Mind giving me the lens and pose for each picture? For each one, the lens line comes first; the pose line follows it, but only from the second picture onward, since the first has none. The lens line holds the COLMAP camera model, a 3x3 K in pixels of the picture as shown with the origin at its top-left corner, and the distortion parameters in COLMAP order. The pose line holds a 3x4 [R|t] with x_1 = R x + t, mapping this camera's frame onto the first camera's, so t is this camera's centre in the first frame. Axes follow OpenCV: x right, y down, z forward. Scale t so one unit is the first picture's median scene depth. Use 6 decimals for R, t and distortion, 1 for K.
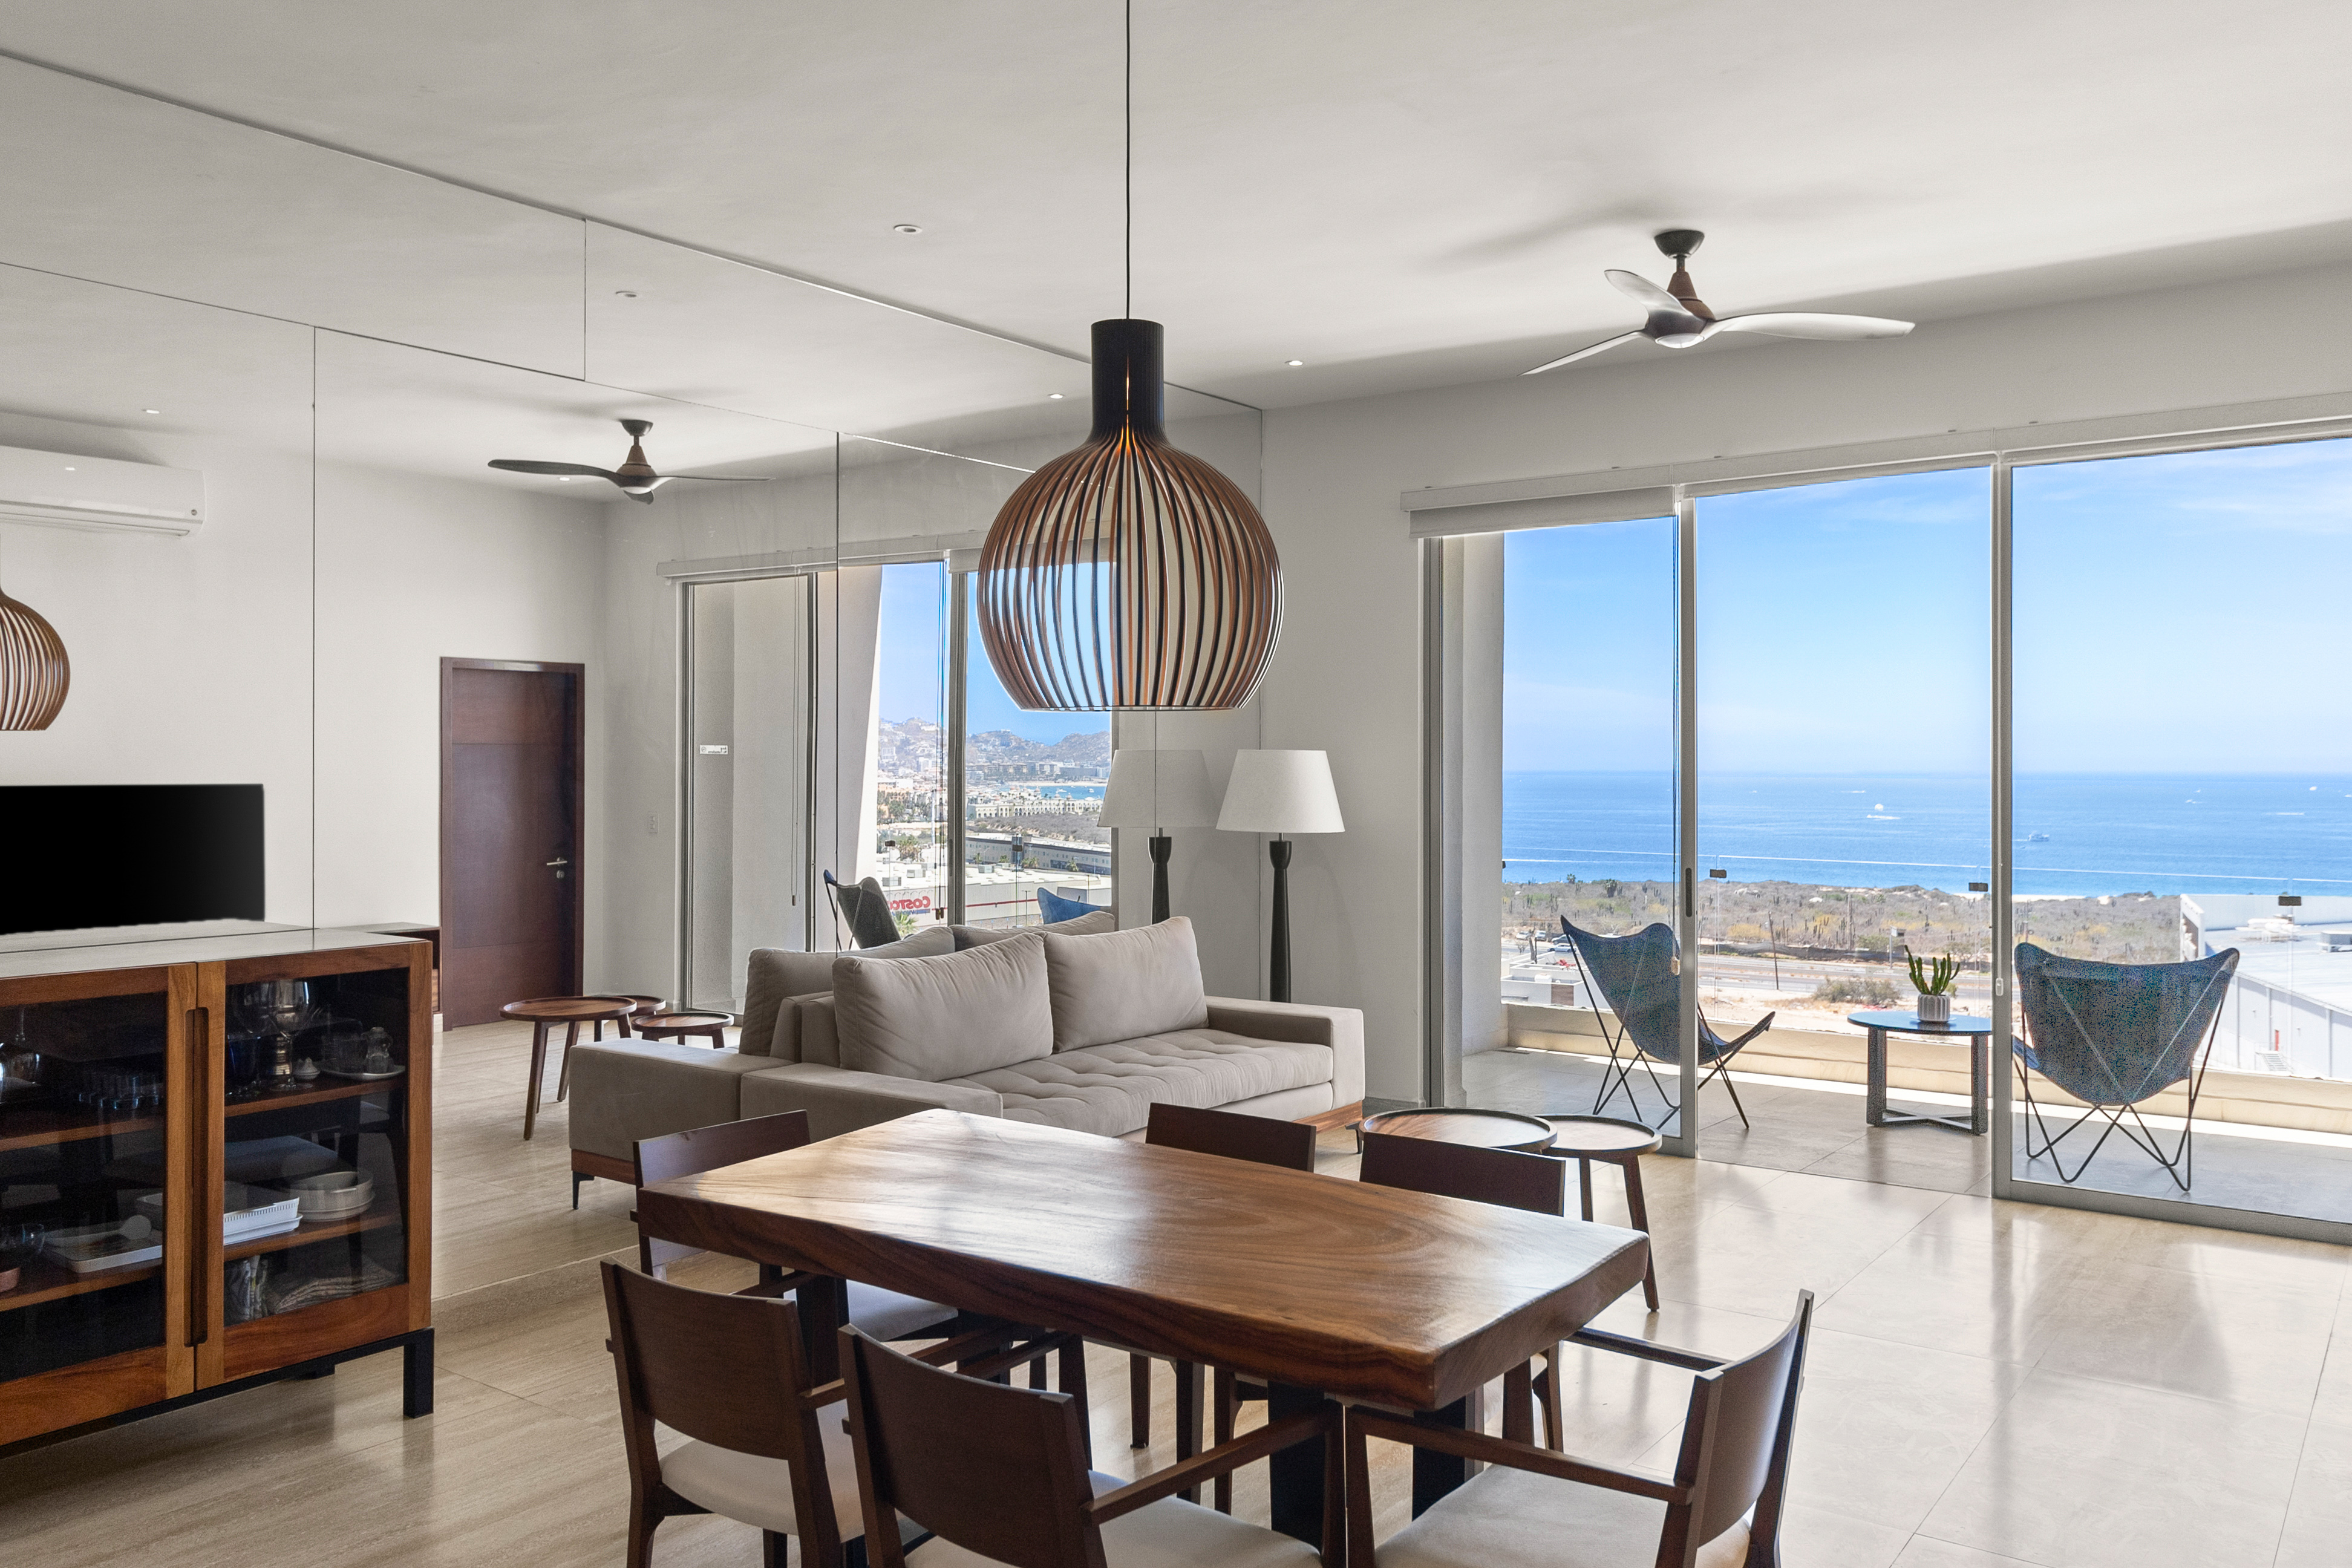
lens RADIAL K [[1737.5, 0, 1175.9], [0, 1737.5, 764.9], [0, 0, 1]] dist [0.000292, 0.000177]
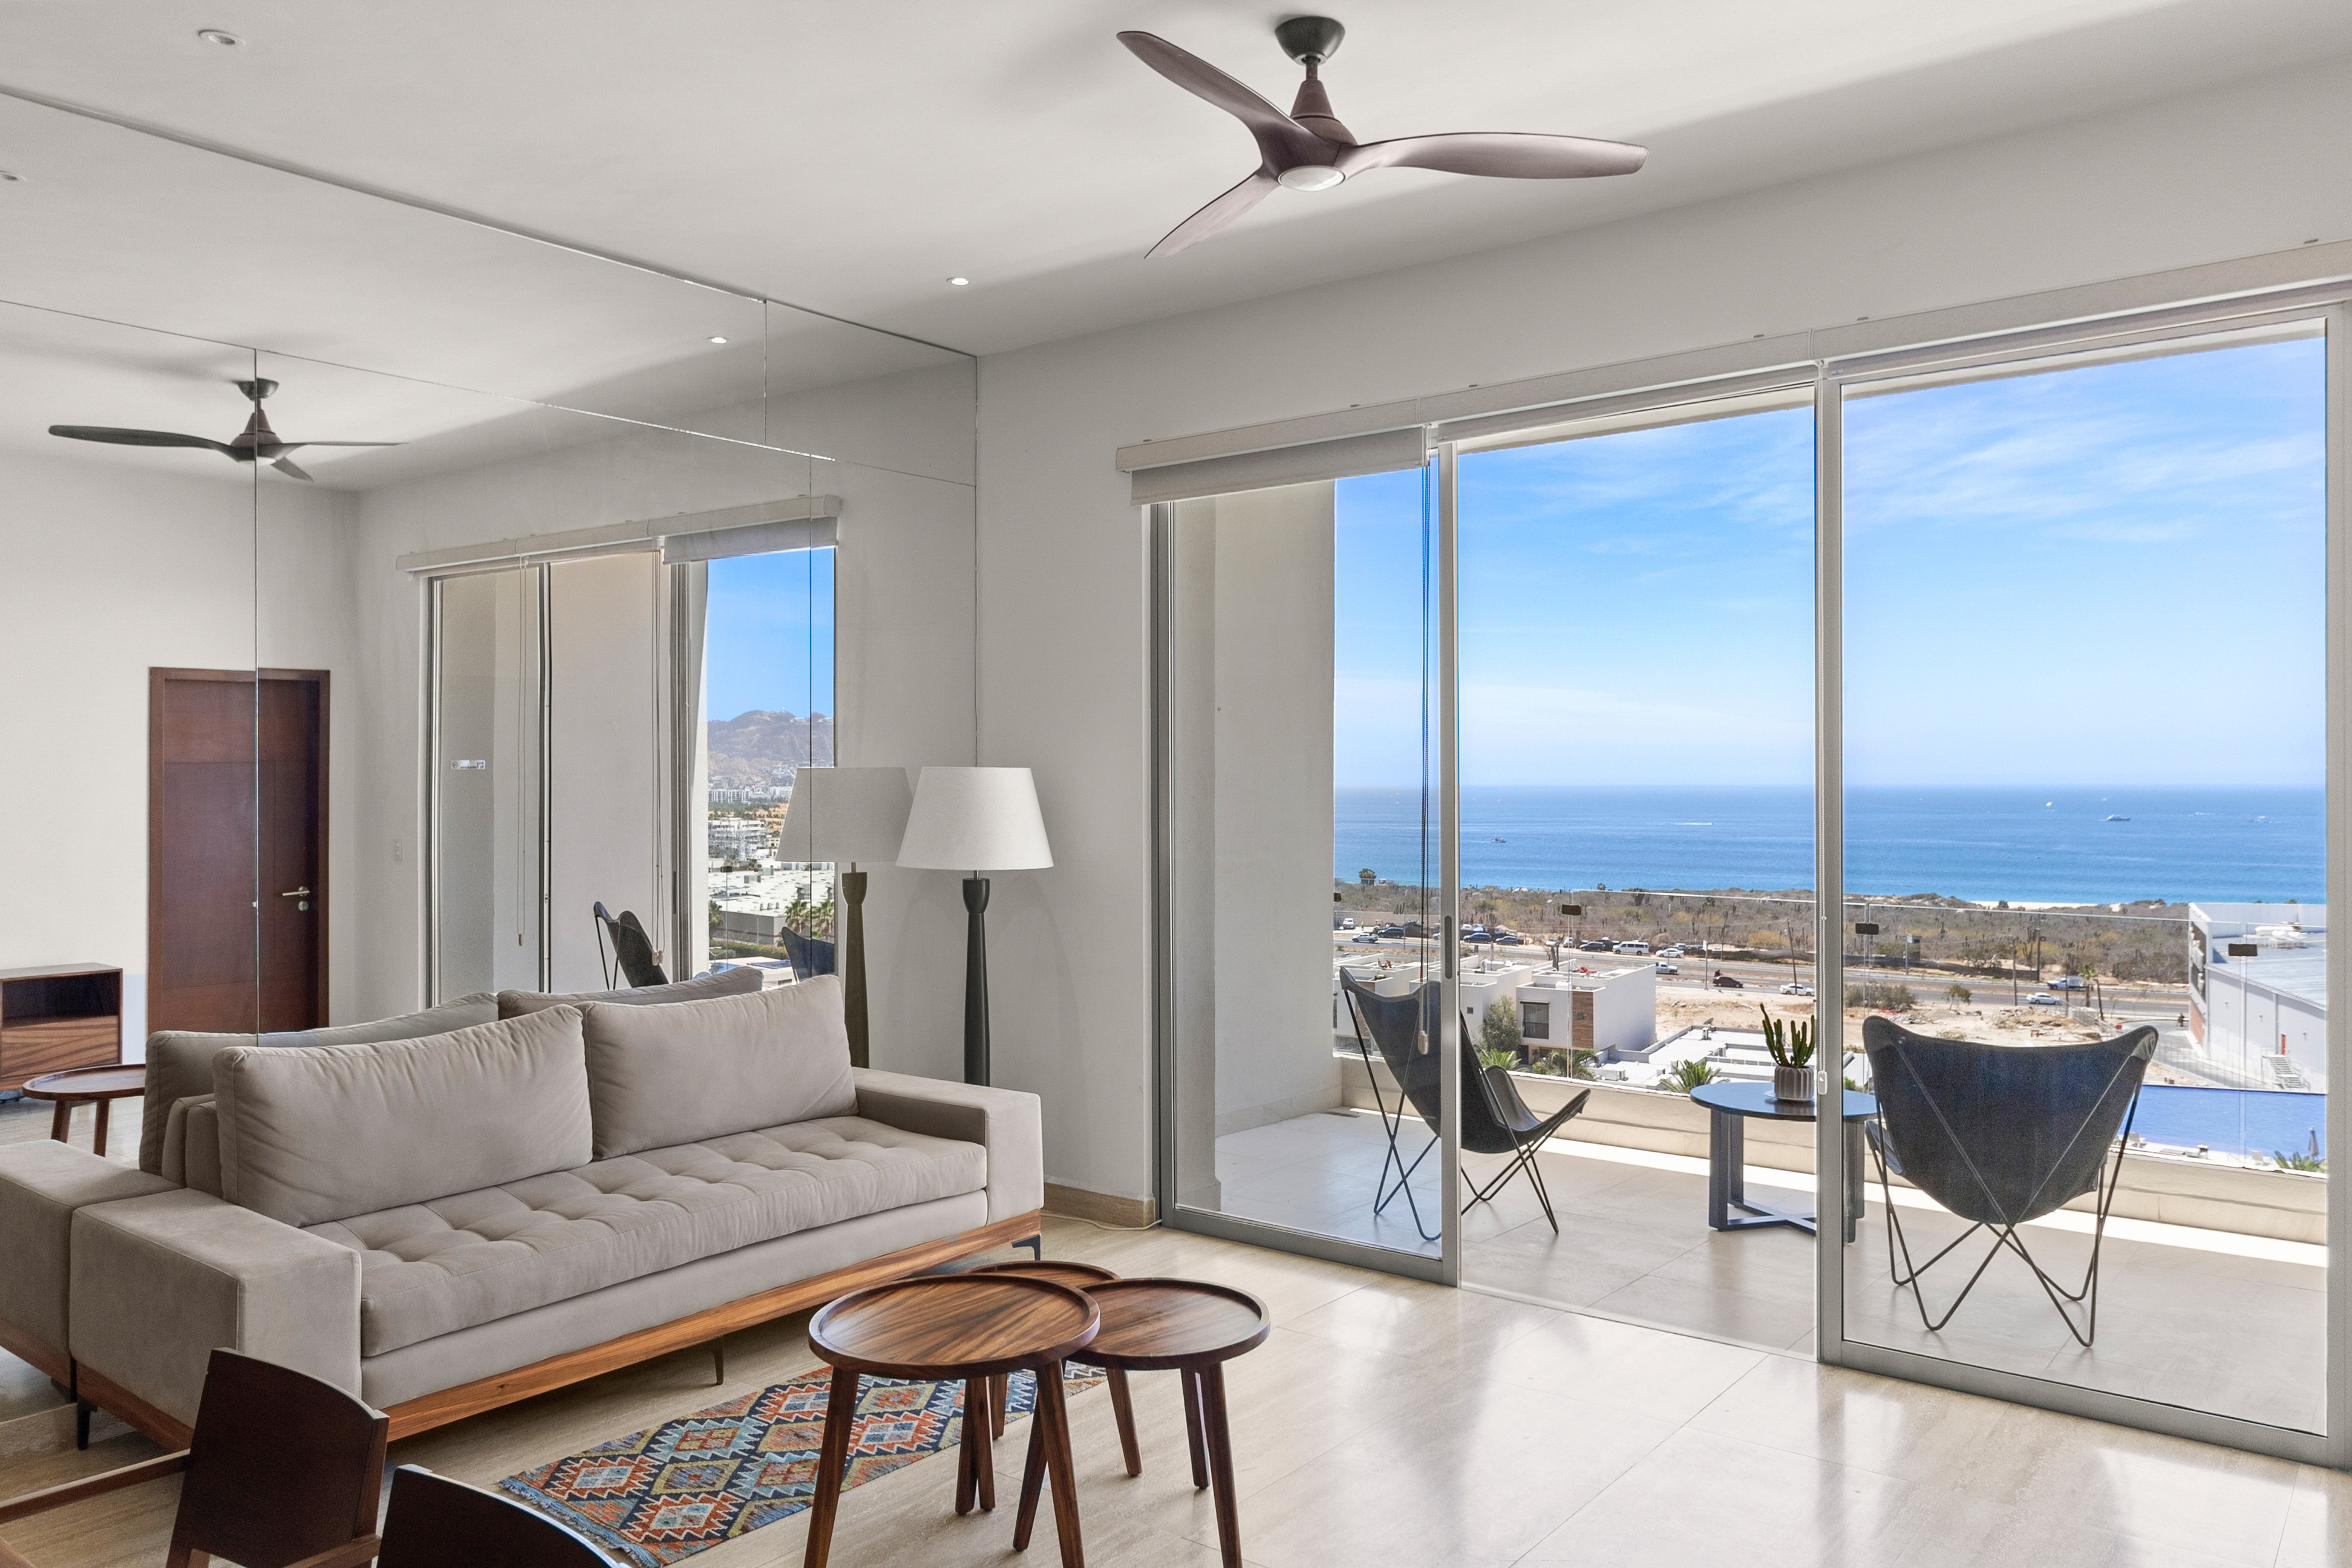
lens RADIAL K [[1632.1, 0, 1176.0], [0, 1632.1, 784.0], [0, 0, 1]] dist [-0.000869, -0.001467]
pose [[0.999470, -0.002863, -0.032416, 0.194340], [0.002929, 0.999994, 0.002003, -0.002009], [0.032410, -0.002097, 0.999472, 0.258909]]
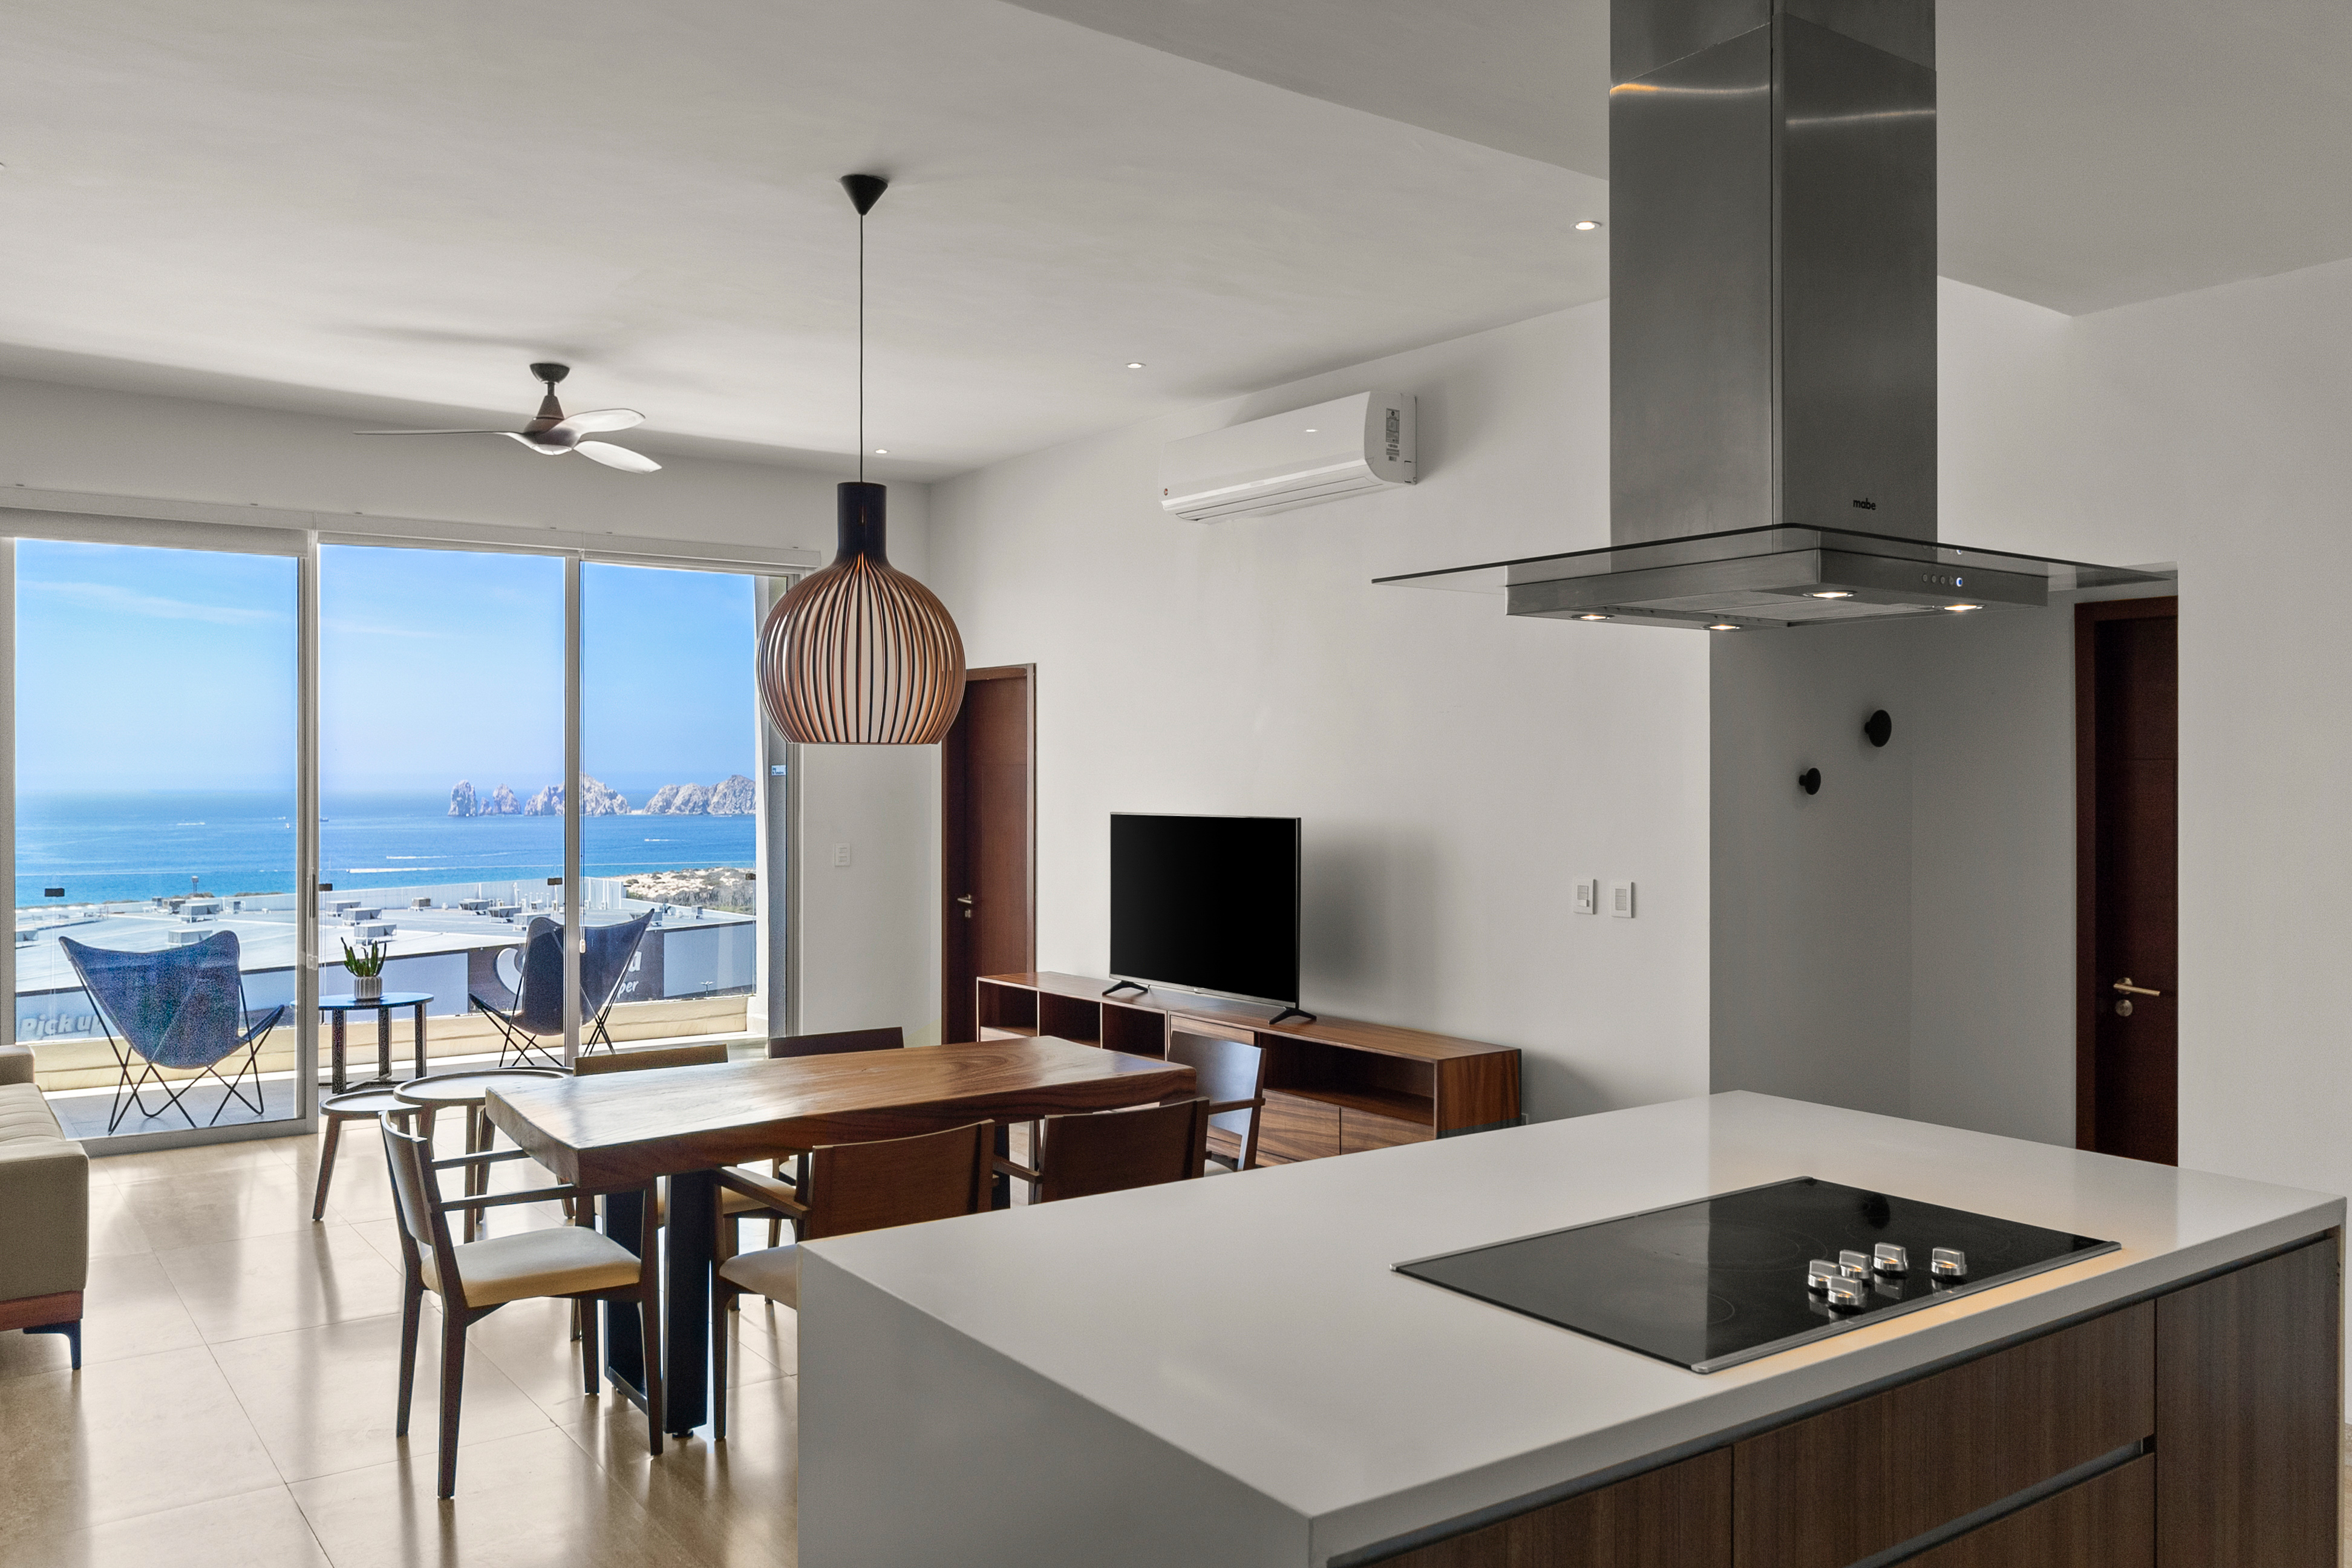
lens RADIAL K [[1777.6, 0, 1176.0], [0, 1777.6, 784.0], [0, 0, 1]] dist [0.001662, 0.001083]
pose [[0.311747, -0.002563, 0.950162, -0.623920], [0.000907, 0.999997, 0.002399, -0.000571], [-0.950165, 0.000114, 0.311748, 0.121043]]
